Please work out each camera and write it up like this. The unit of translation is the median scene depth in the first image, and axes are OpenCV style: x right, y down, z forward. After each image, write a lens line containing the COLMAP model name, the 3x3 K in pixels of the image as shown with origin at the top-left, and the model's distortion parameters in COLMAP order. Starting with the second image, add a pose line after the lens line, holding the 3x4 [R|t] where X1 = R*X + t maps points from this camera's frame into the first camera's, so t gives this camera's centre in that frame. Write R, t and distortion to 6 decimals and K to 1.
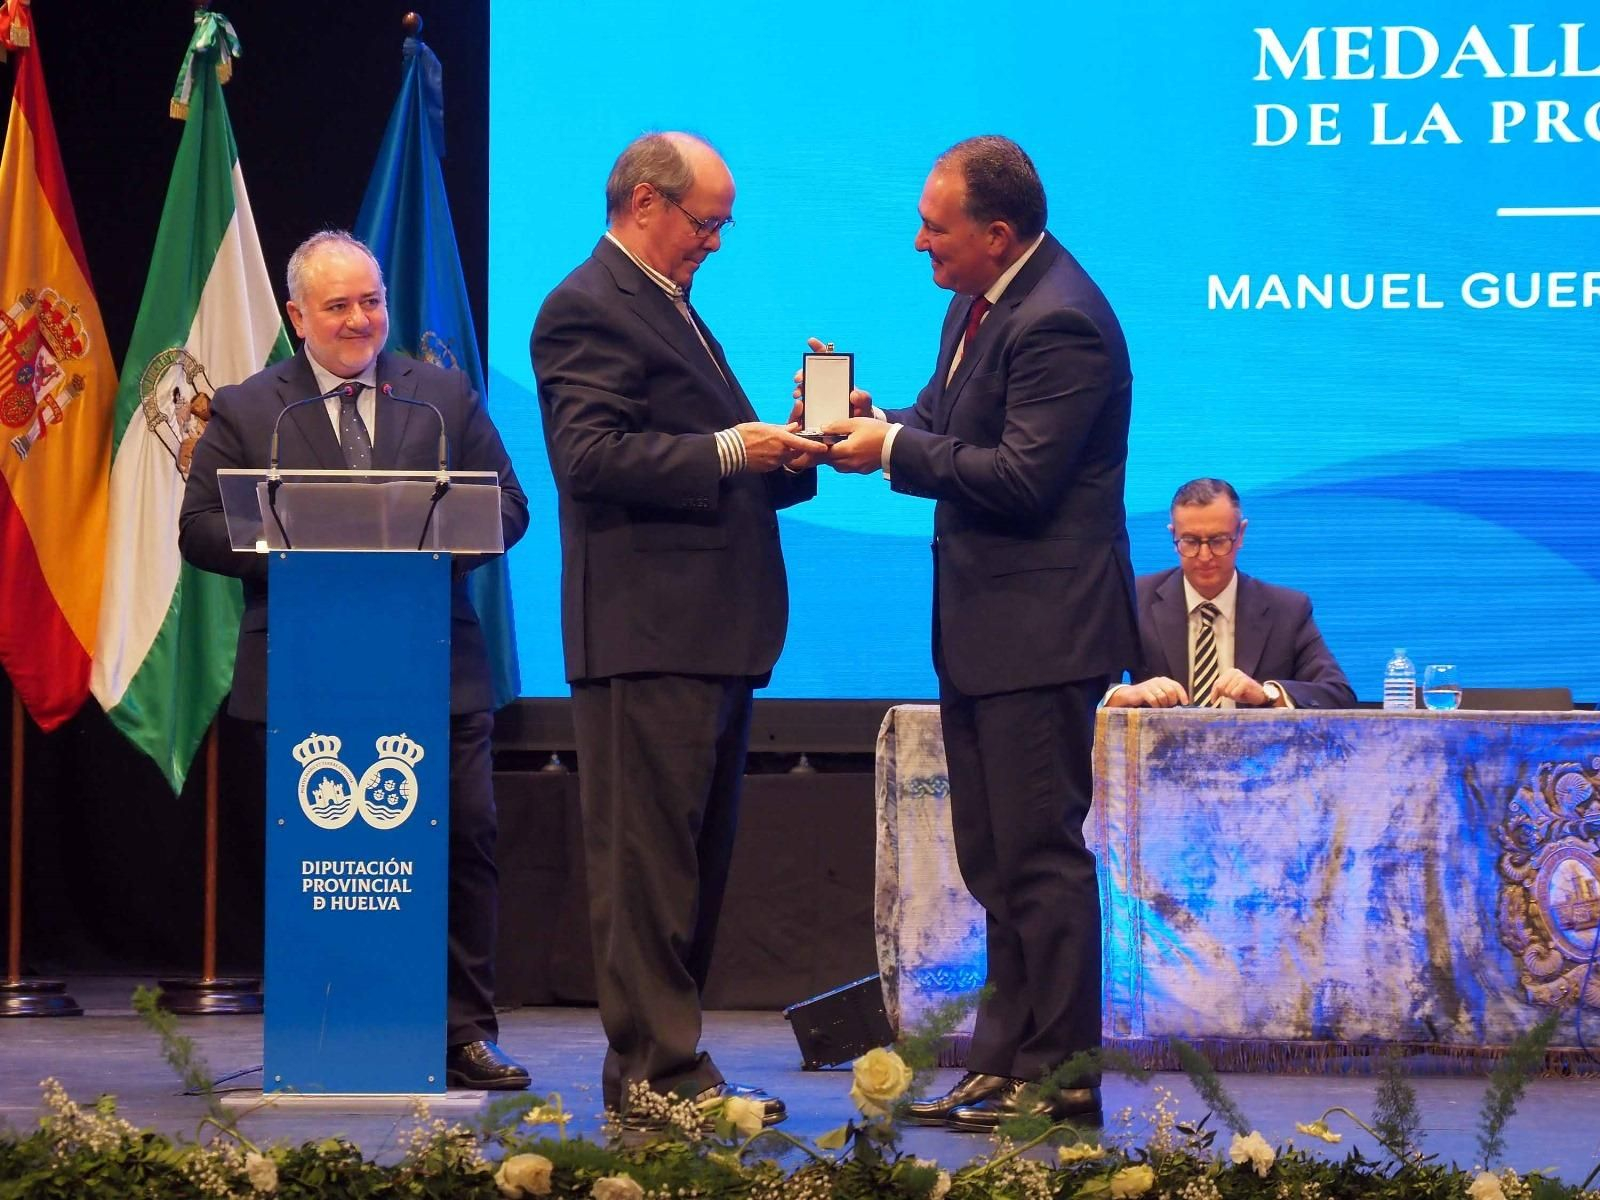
lens RADIAL K [[6239.1, 0, 830.3], [0, 6239.1, 638.7], [0, 0, 1]] dist [0.315829, -0.584663]
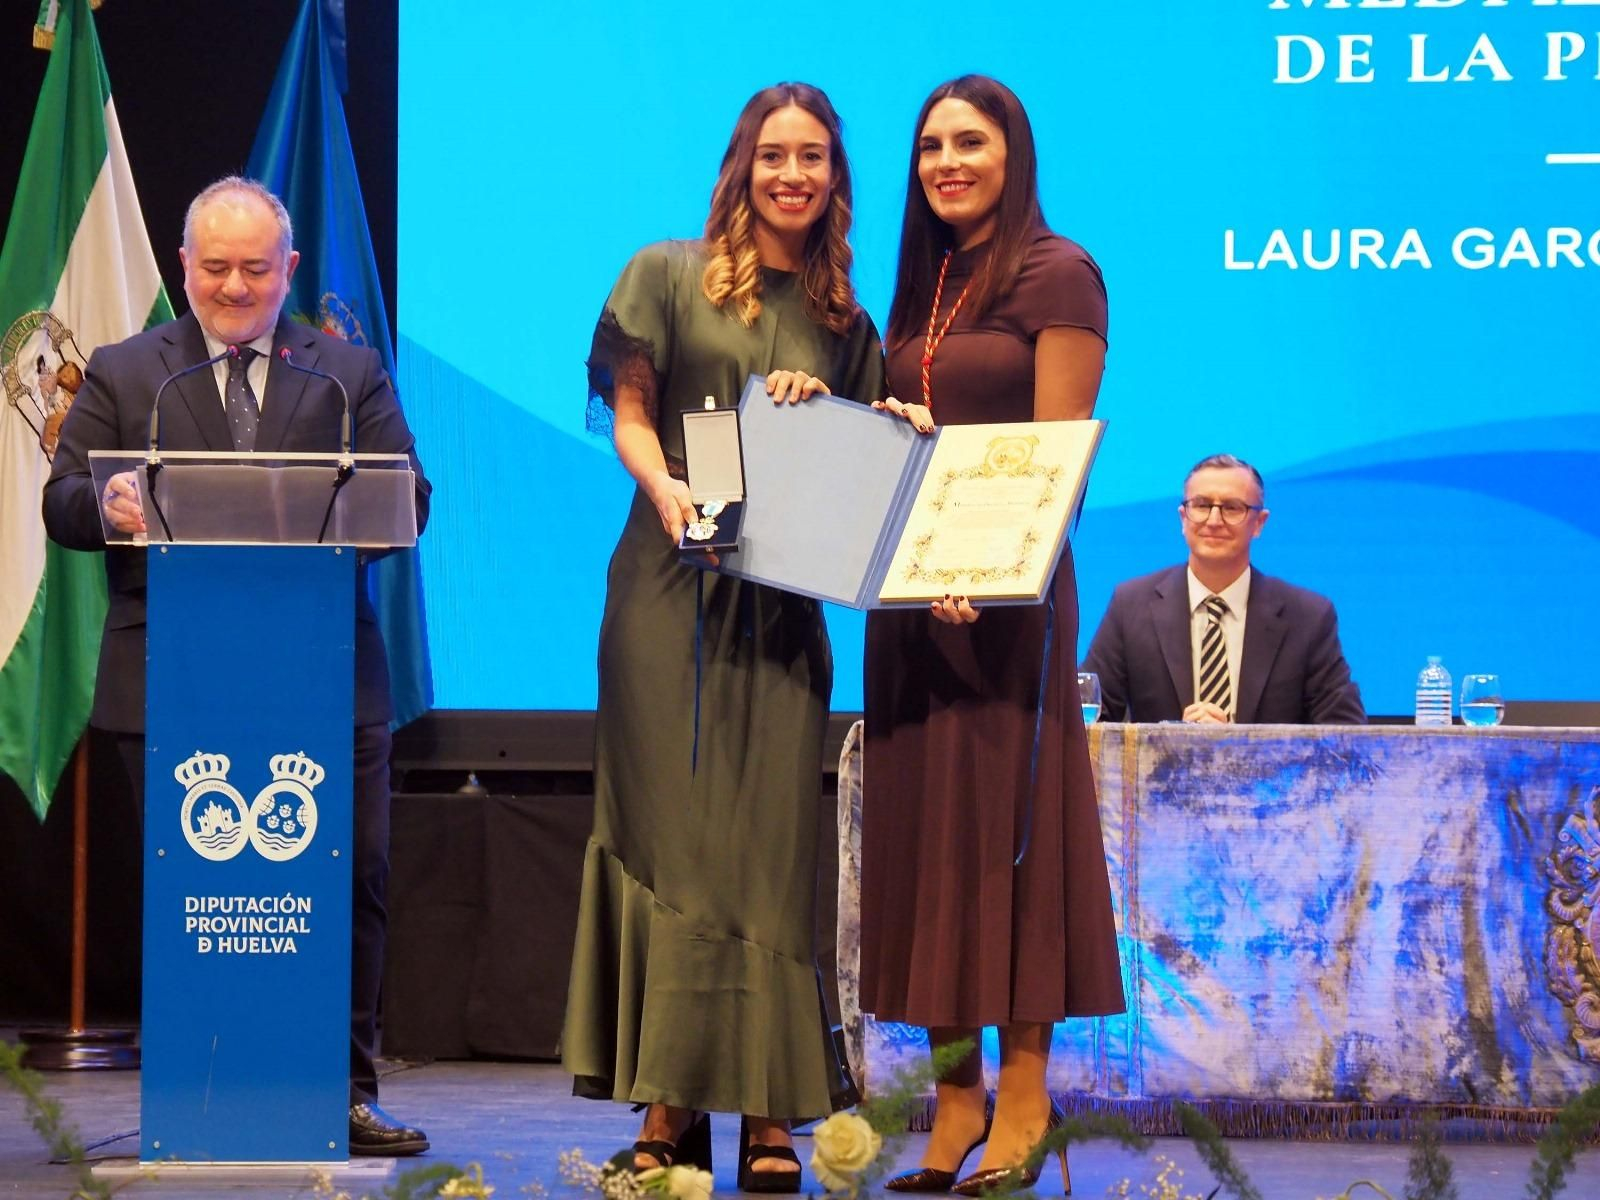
lens RADIAL K [[6239.1, 0, 830.3], [0, 6239.1, 638.7], [0, 0, 1]] dist [0.315829, -0.584663]
pose [[0.999874, 0.001175, 0.015840, -0.007835], [-0.001281, 0.999977, 0.006690, -0.006681], [-0.015832, -0.006710, 0.999852, 0.121492]]
